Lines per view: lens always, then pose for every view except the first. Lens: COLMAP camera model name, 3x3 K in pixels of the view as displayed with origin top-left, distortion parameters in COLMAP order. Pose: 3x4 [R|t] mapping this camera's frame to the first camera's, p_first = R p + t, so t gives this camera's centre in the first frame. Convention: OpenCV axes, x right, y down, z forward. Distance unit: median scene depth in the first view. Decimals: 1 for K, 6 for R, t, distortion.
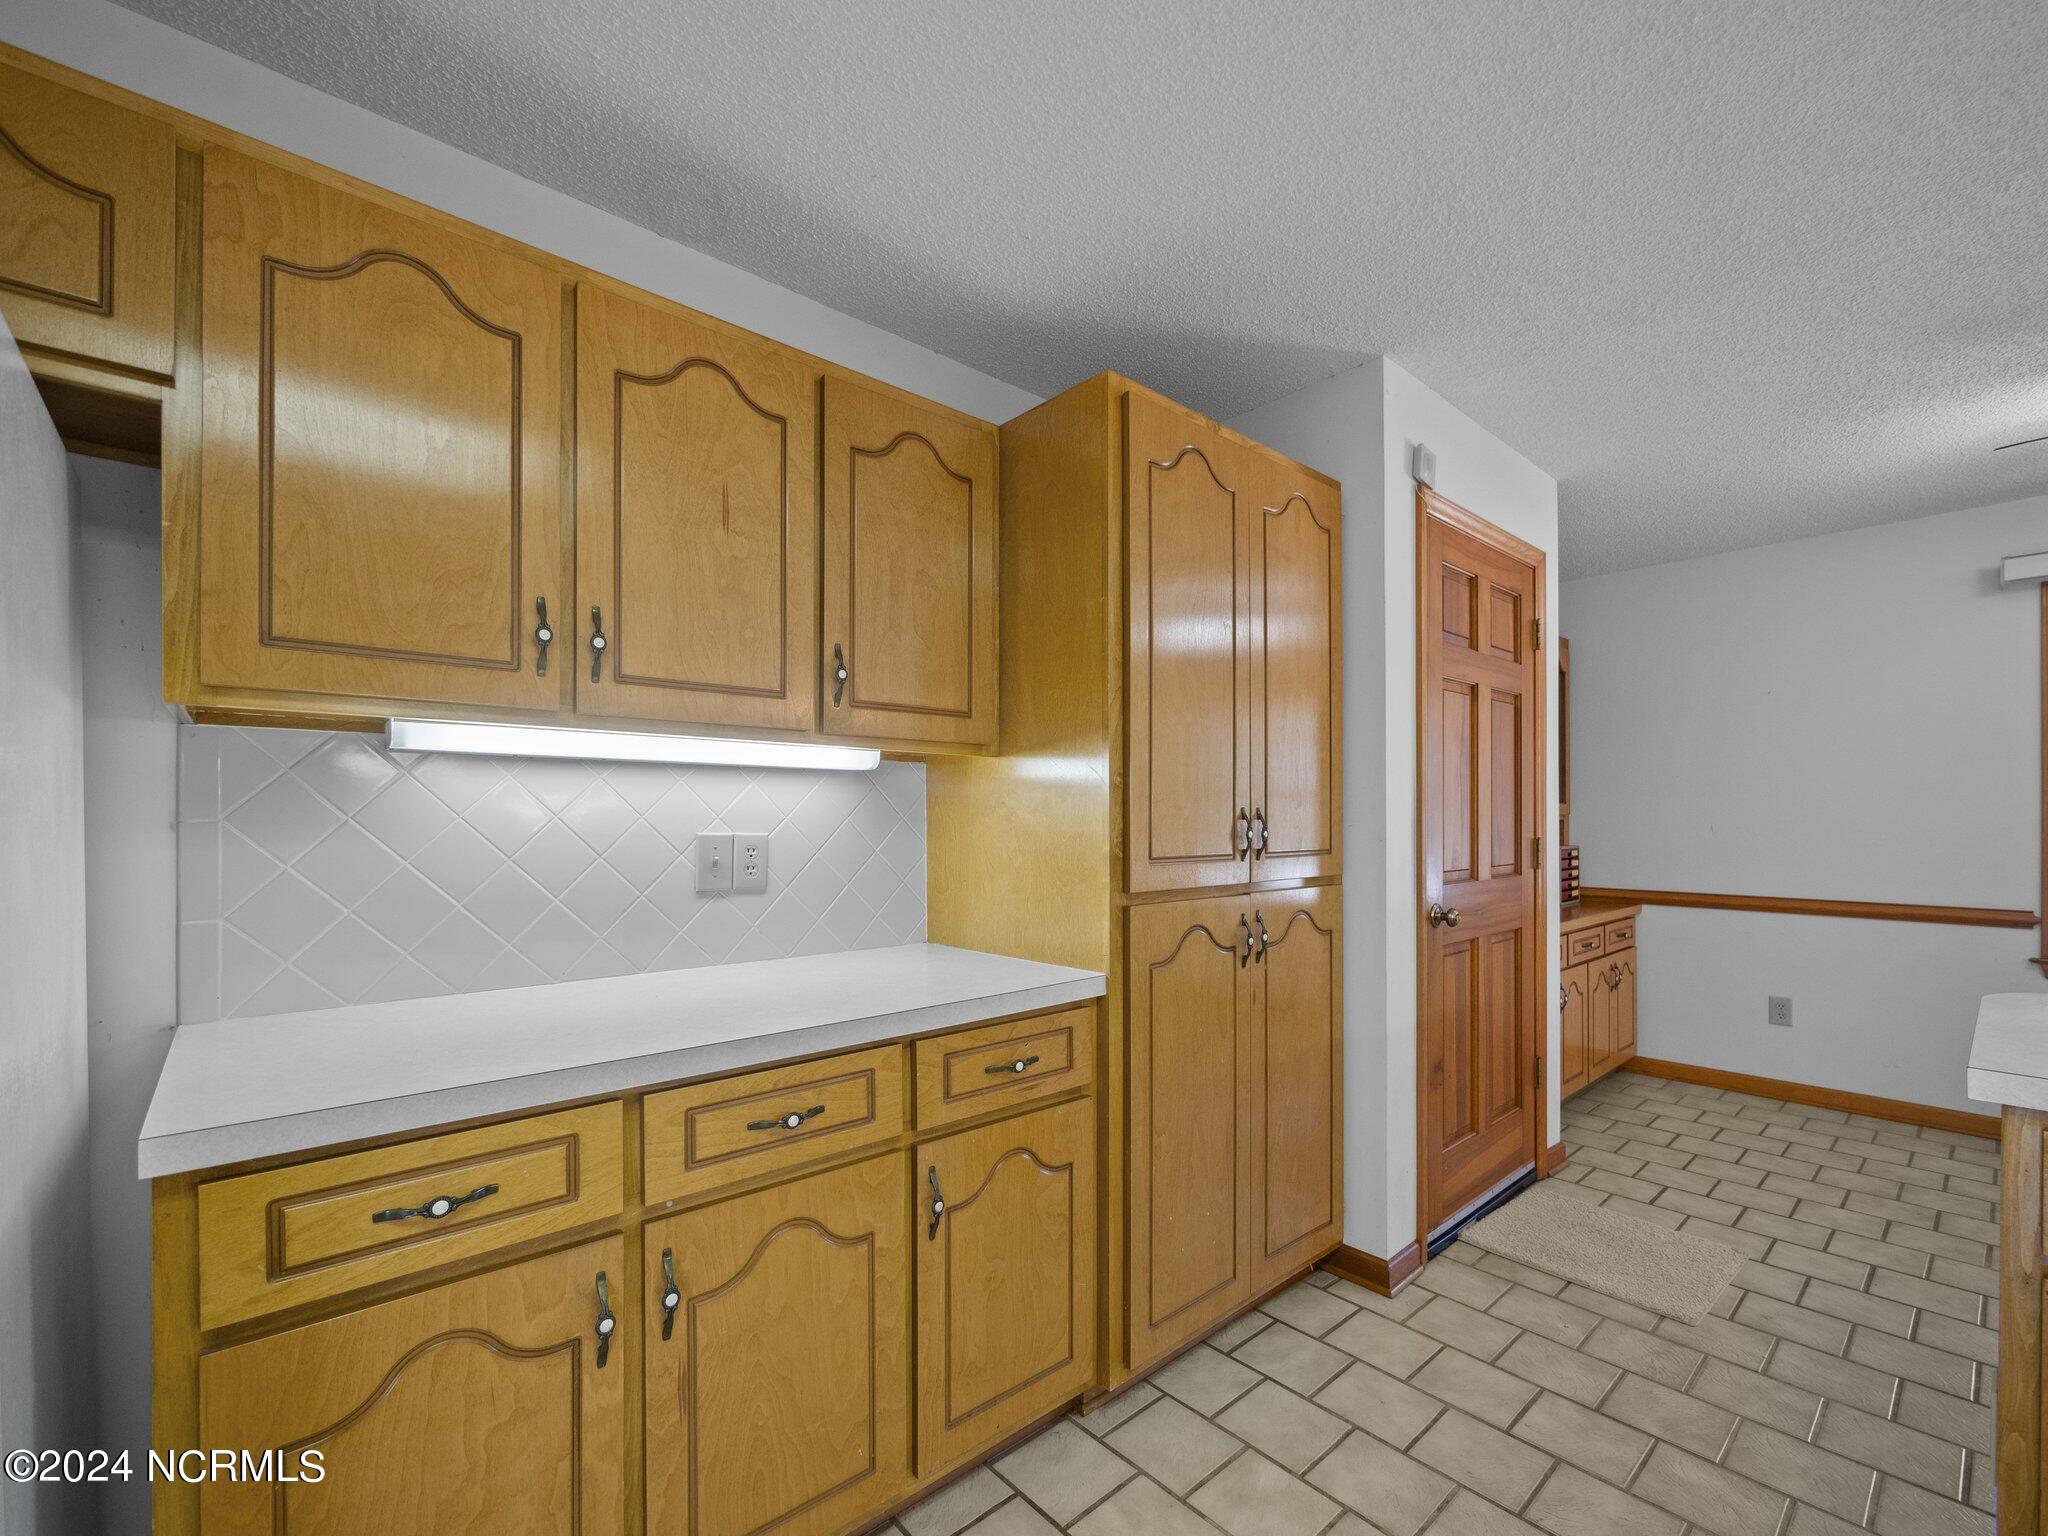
lens RADIAL K [[876.5, 0, 1029.0], [0, 876.5, 812.8], [0, 0, 1]] dist [-0.006287, 0.000503]
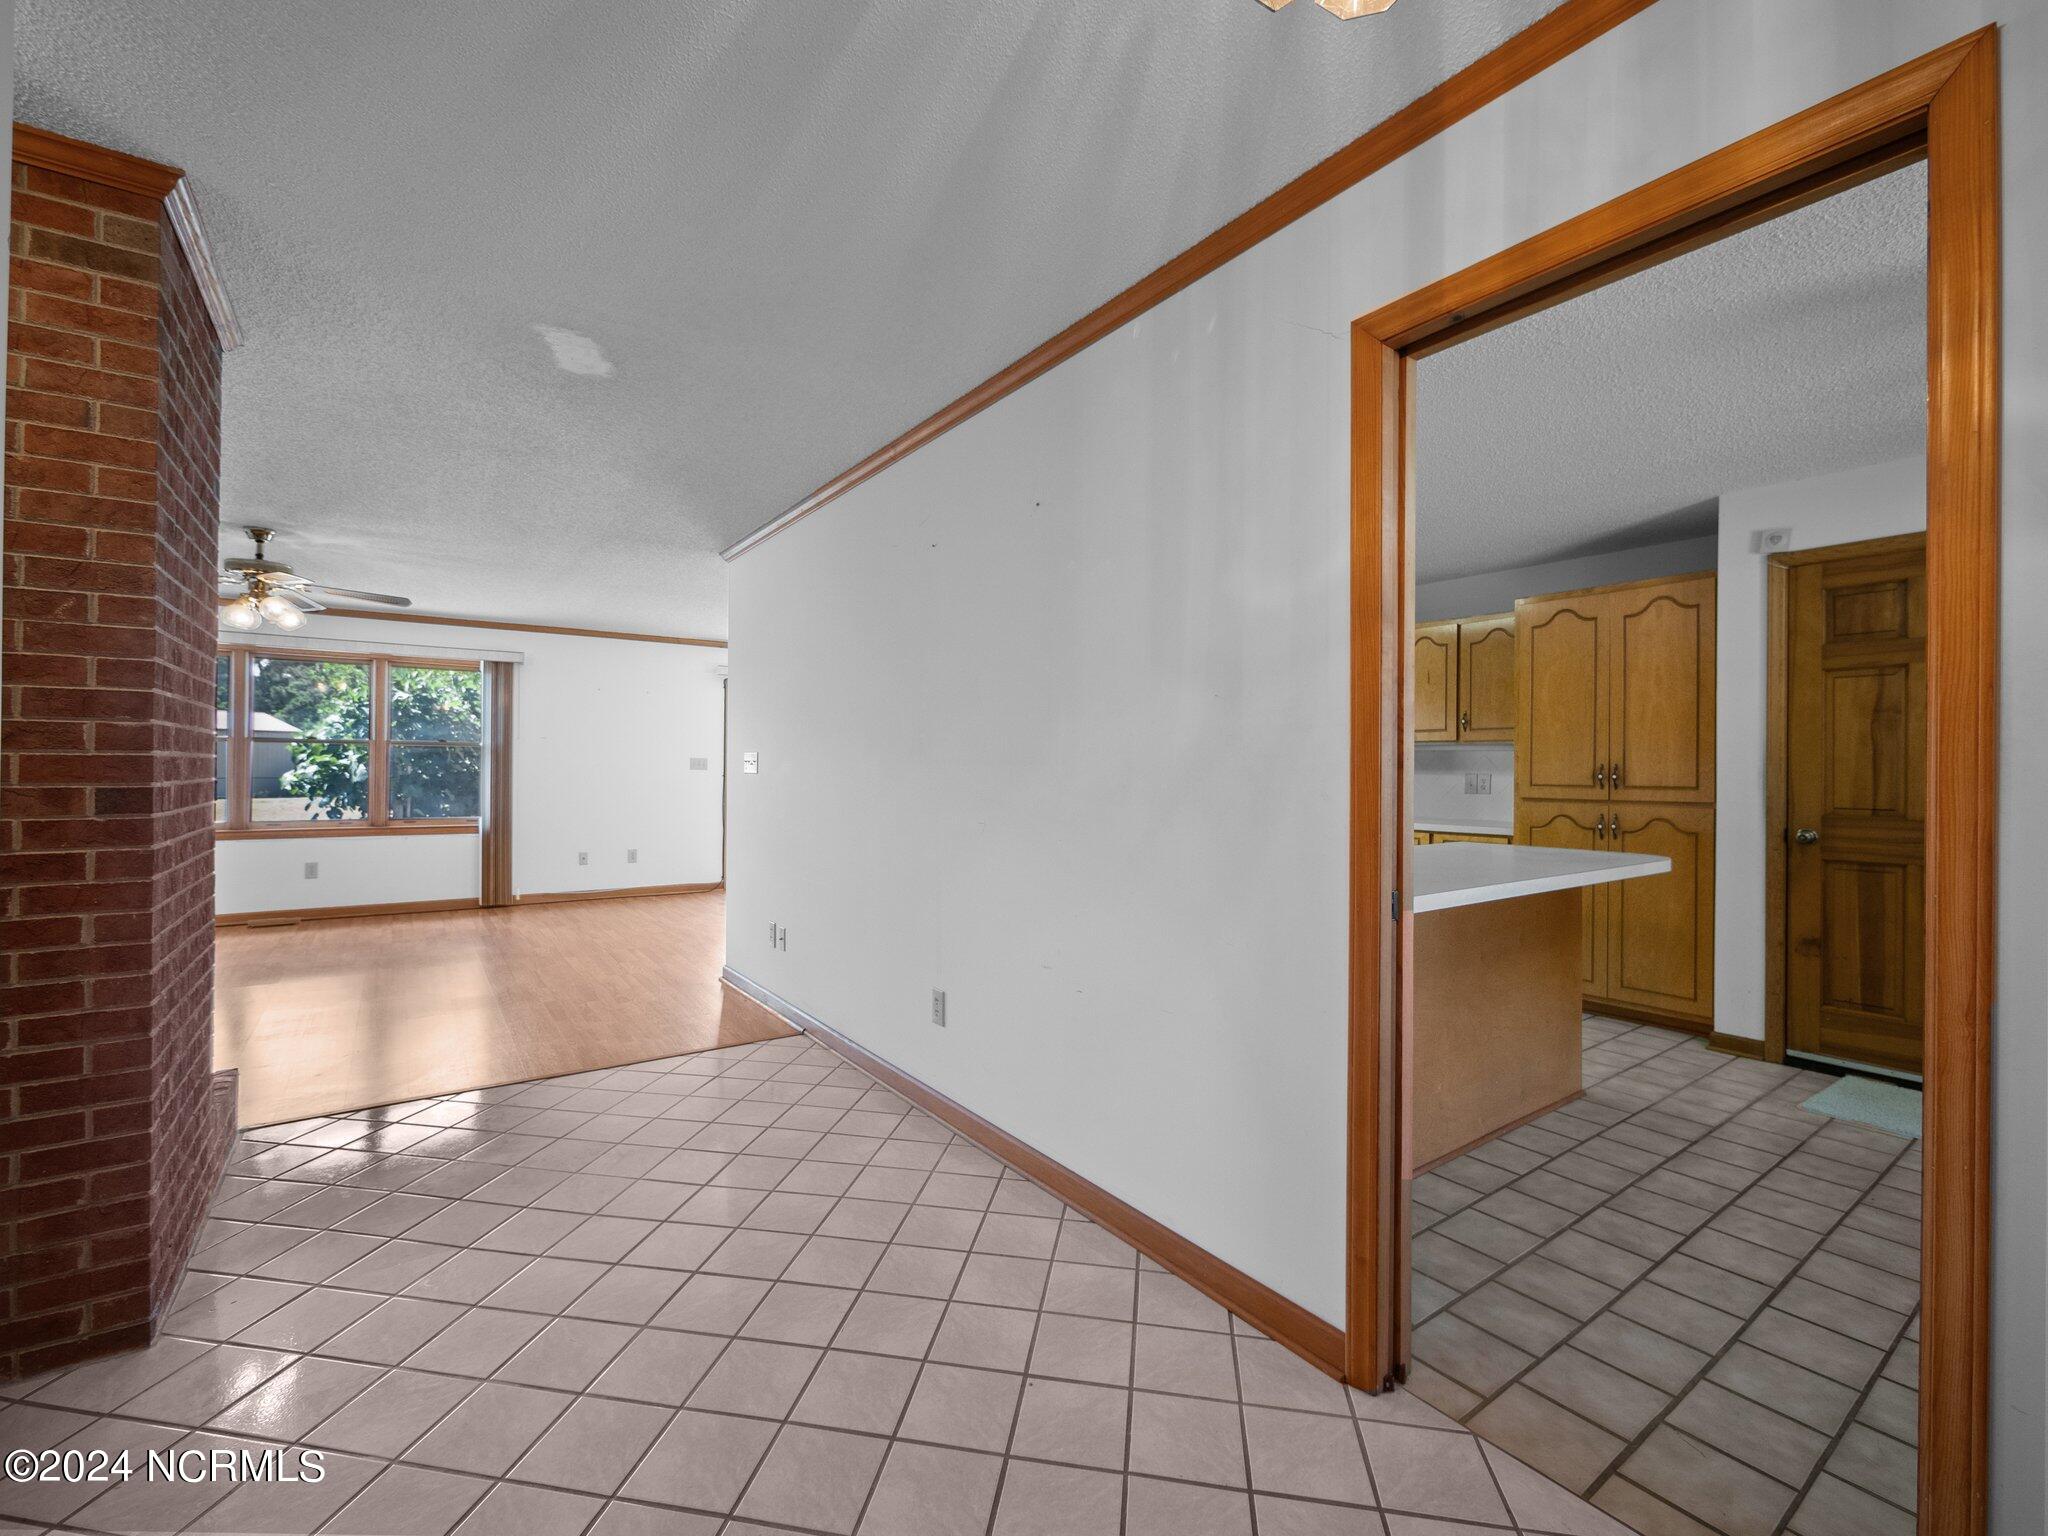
lens RADIAL K [[890.3, 0, 1017.7], [0, 890.3, 769.2], [0, 0, 1]] dist [-0.001648, 0.000097]
pose [[-0.099085, -0.002677, -0.995075, 2.686171], [-0.002840, 0.999993, -0.002407, 0.018380], [0.995075, 0.002587, -0.099092, -0.197418]]
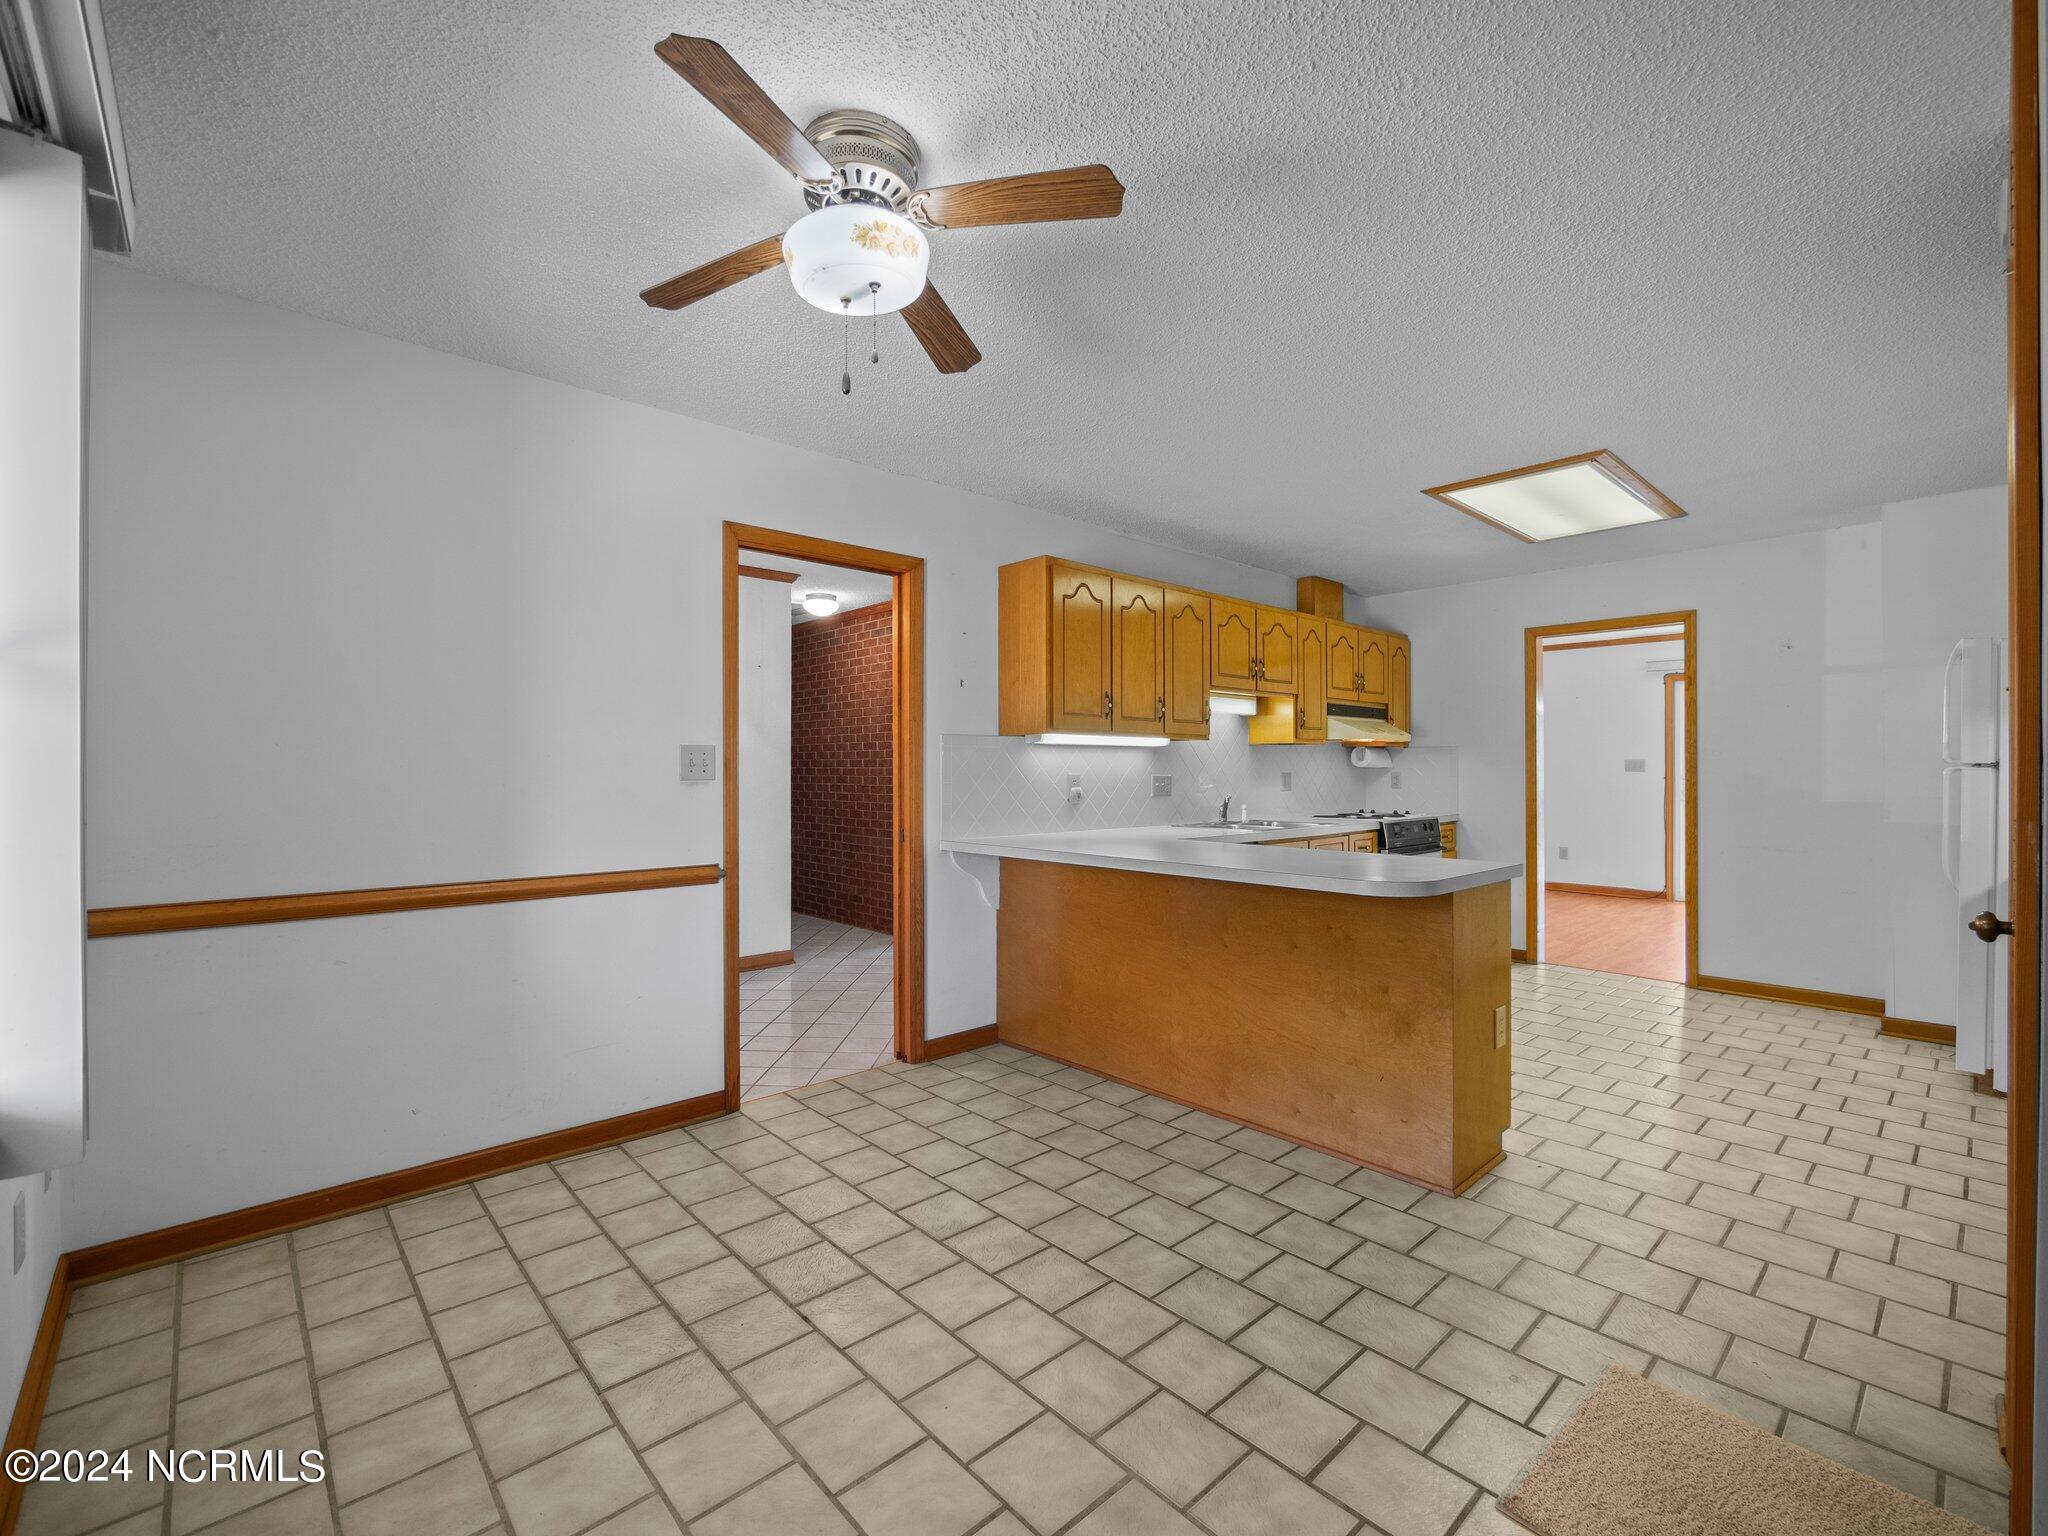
lens RADIAL K [[890.3, 0, 1017.7], [0, 890.3, 769.2], [0, 0, 1]] dist [-0.001648, 0.000097]
pose [[-0.999925, -0.000571, -0.012223, 1.499501], [-0.000541, 0.999997, -0.002455, 0.015195], [0.012225, -0.002448, -0.999922, 2.067480]]
